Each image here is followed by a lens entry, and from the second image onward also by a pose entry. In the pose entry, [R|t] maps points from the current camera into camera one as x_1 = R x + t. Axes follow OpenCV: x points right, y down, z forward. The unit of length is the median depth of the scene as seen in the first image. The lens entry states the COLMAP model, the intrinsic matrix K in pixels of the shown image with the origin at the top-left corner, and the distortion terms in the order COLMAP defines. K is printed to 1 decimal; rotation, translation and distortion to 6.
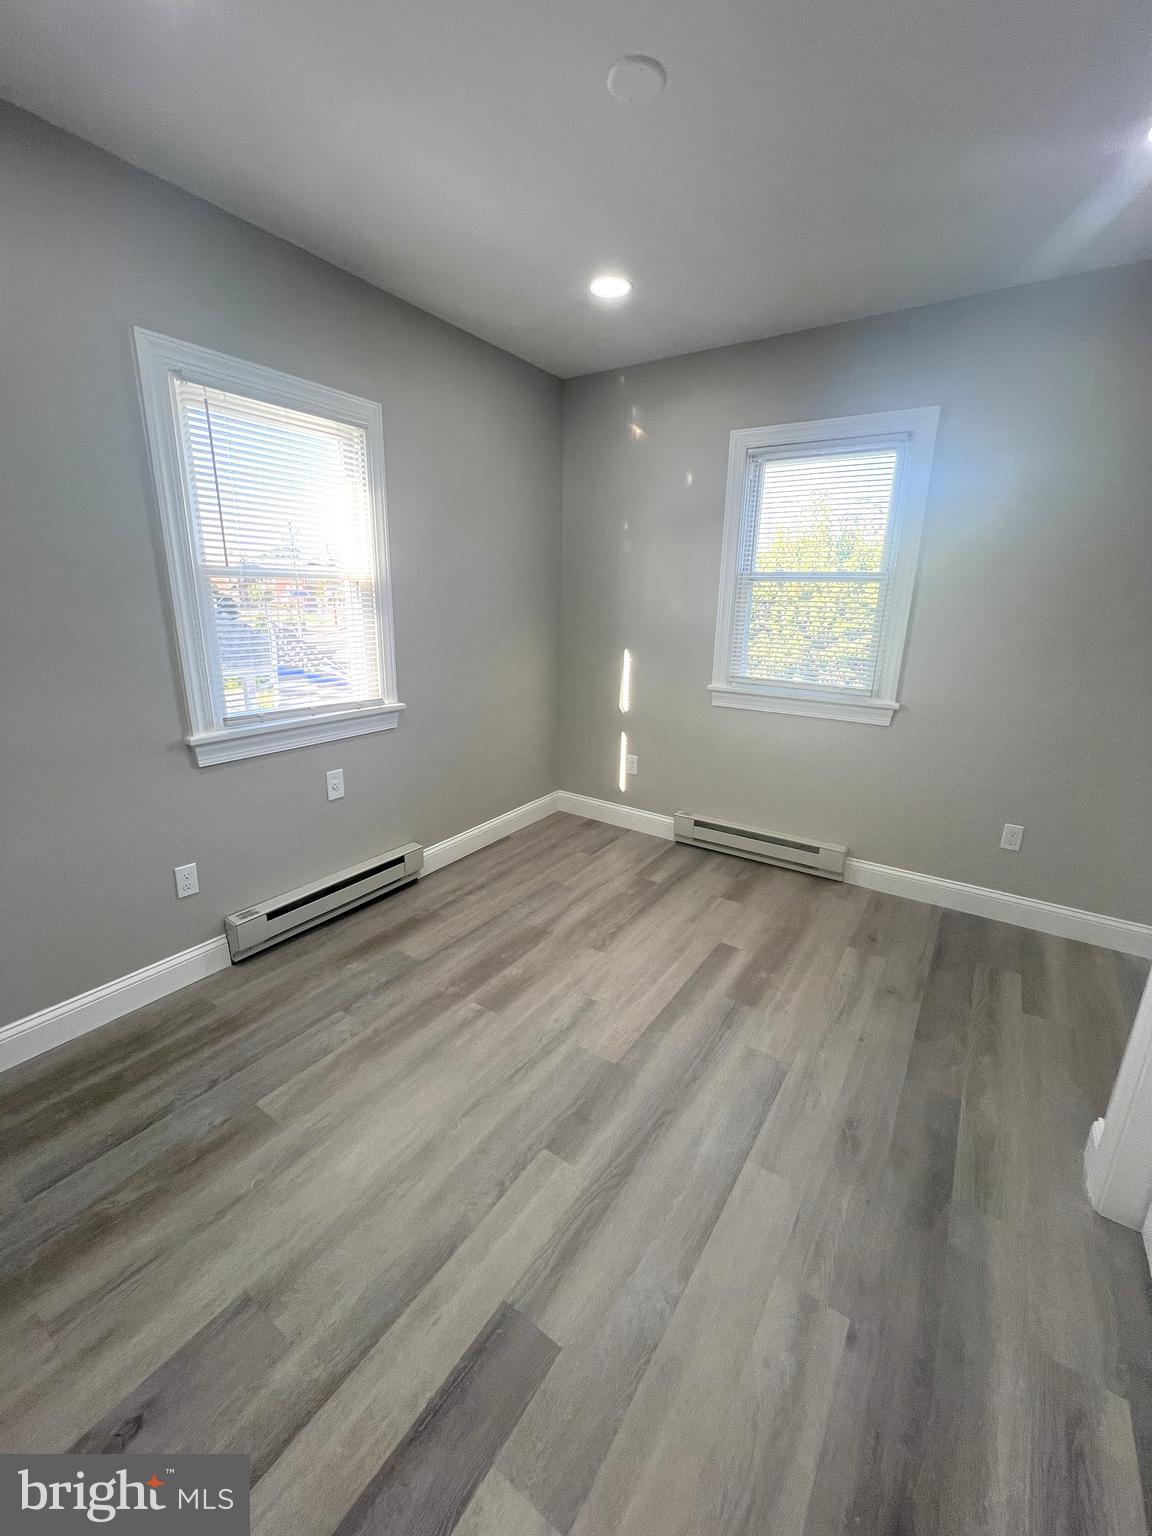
lens RADIAL K [[618.0, 0, 578.3], [0, 618.0, 762.8], [0, 0, 1]] dist [-0.001493, 0.000270]
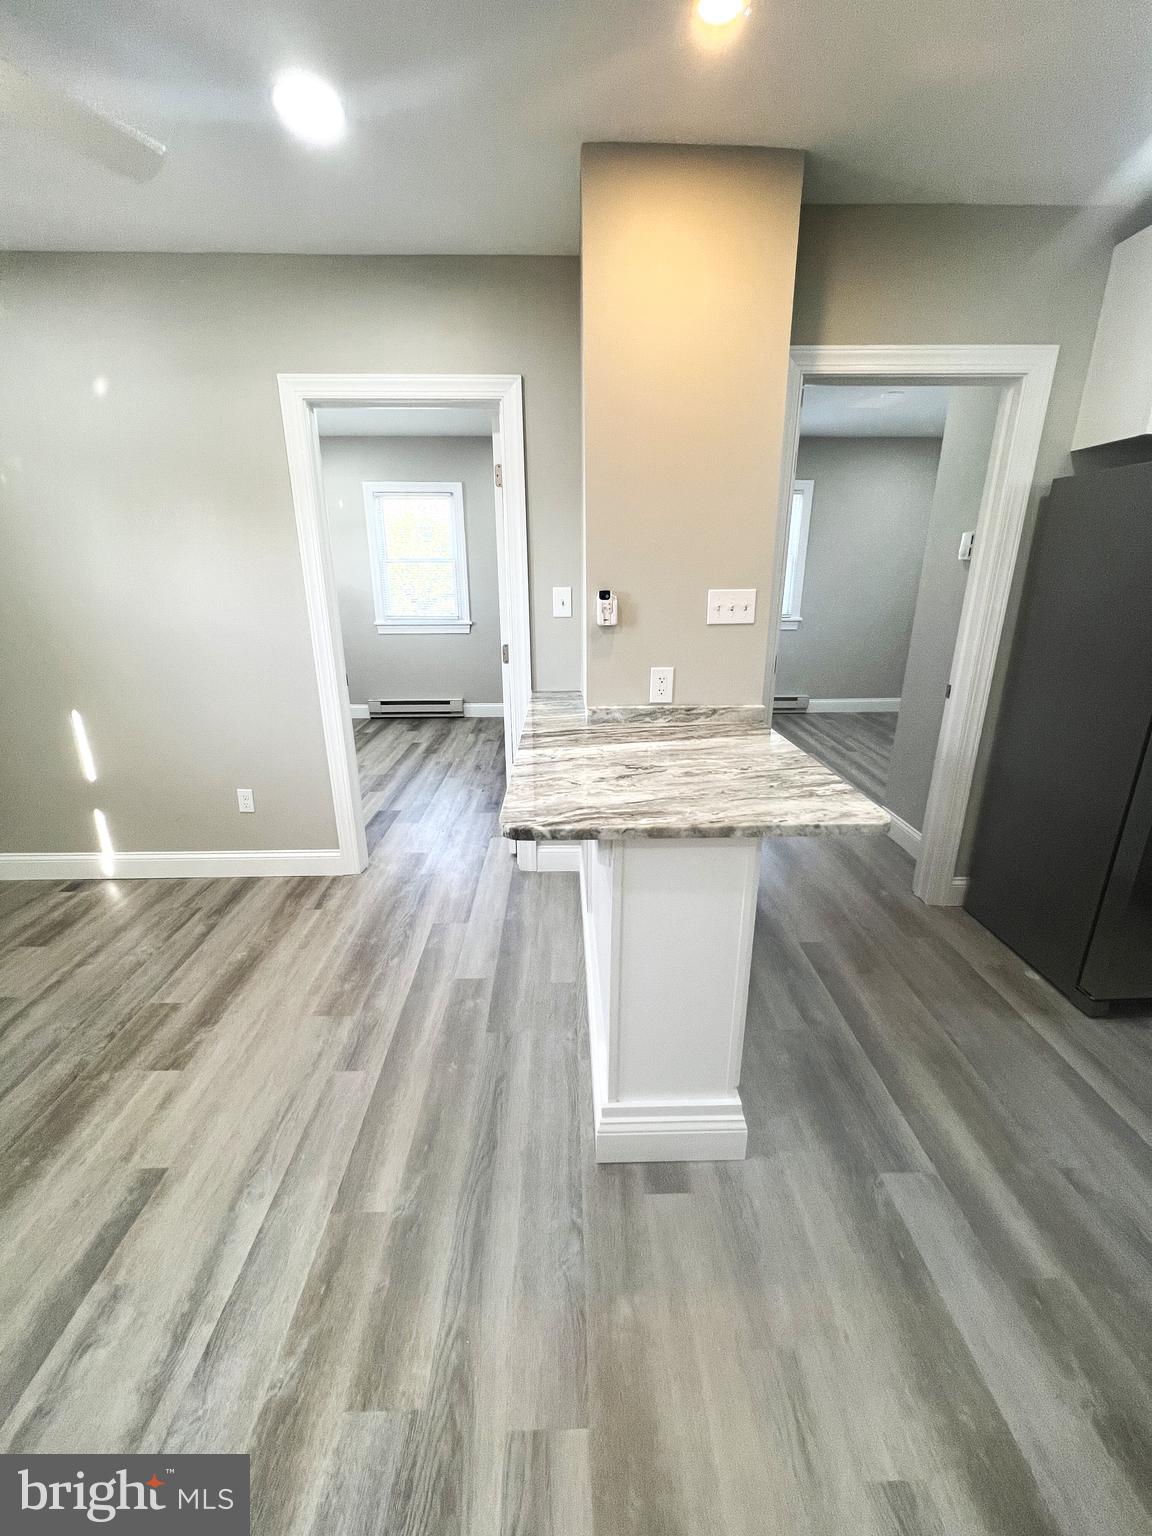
lens RADIAL K [[618.0, 0, 578.3], [0, 618.0, 762.8], [0, 0, 1]] dist [-0.001493, 0.000270]
pose [[0.815759, -0.193349, 0.545117, -0.506850], [0.171271, 0.980953, 0.091632, 0.295790], [-0.552452, 0.018613, 0.833337, -1.130395]]
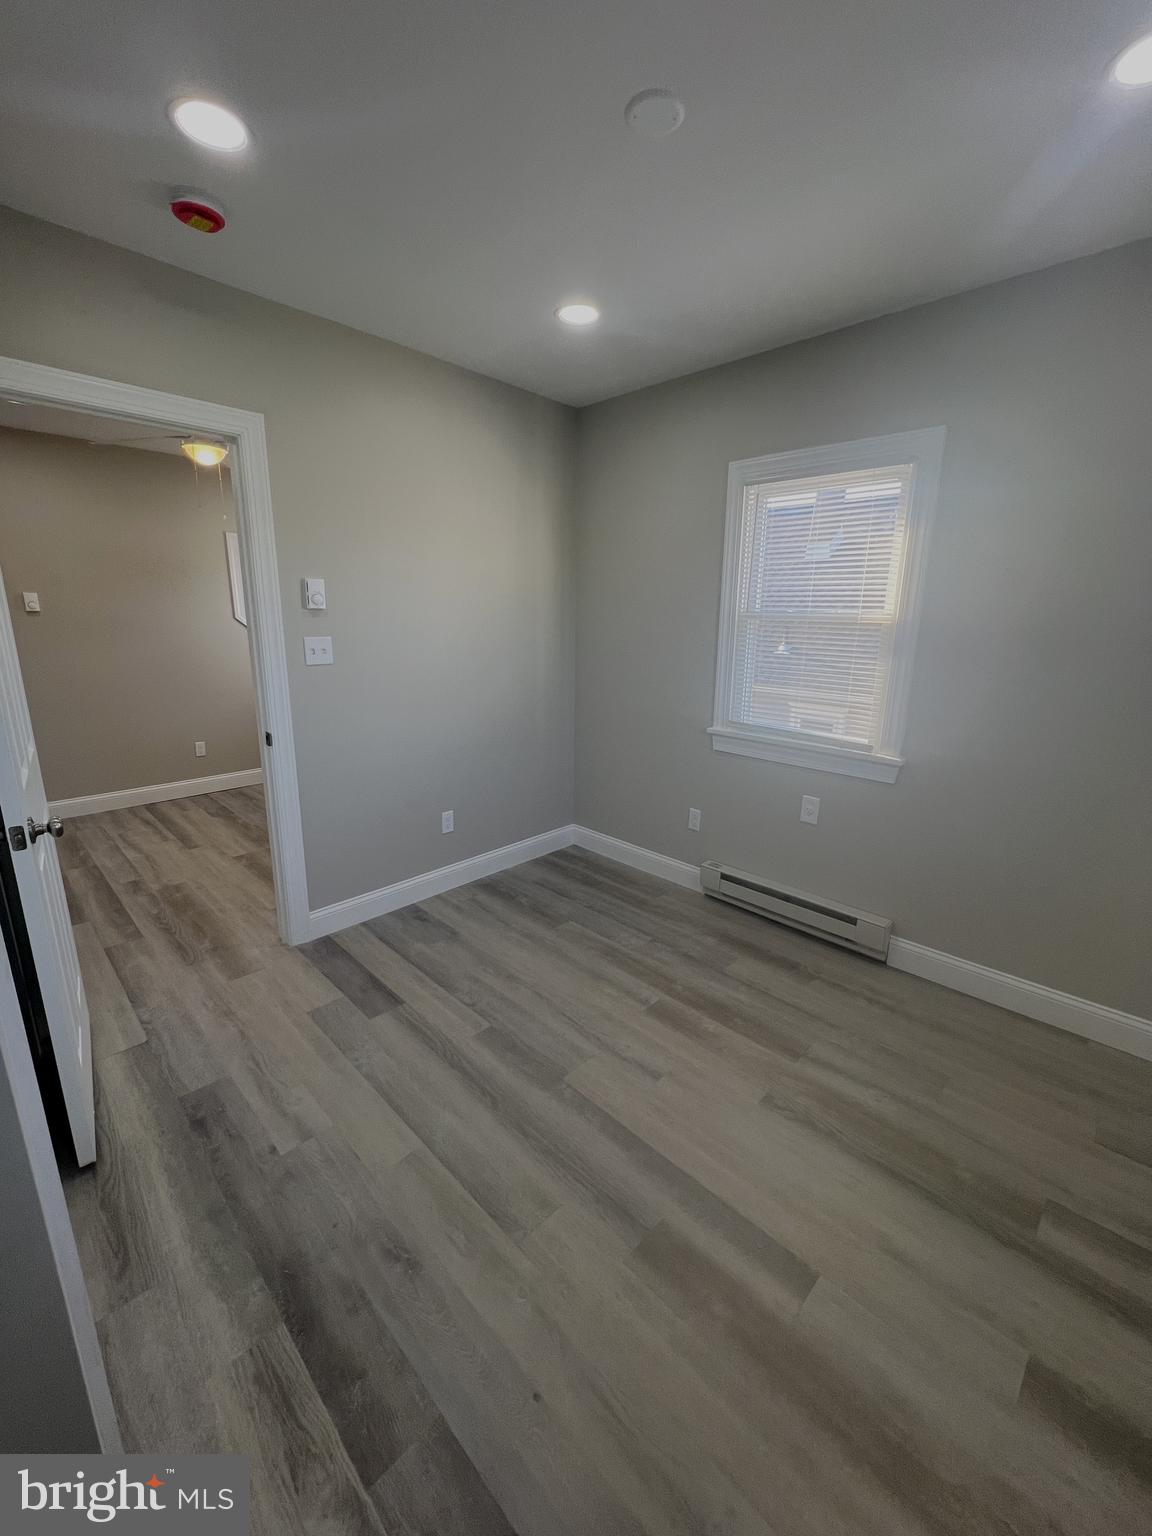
lens RADIAL K [[618.0, 0, 578.3], [0, 618.0, 762.8], [0, 0, 1]] dist [-0.001493, 0.000270]
pose [[-0.184427, 0.211980, -0.959714, 0.779587], [-0.278783, 0.925076, 0.257903, -0.230519], [0.942479, 0.315116, -0.111513, 0.810278]]
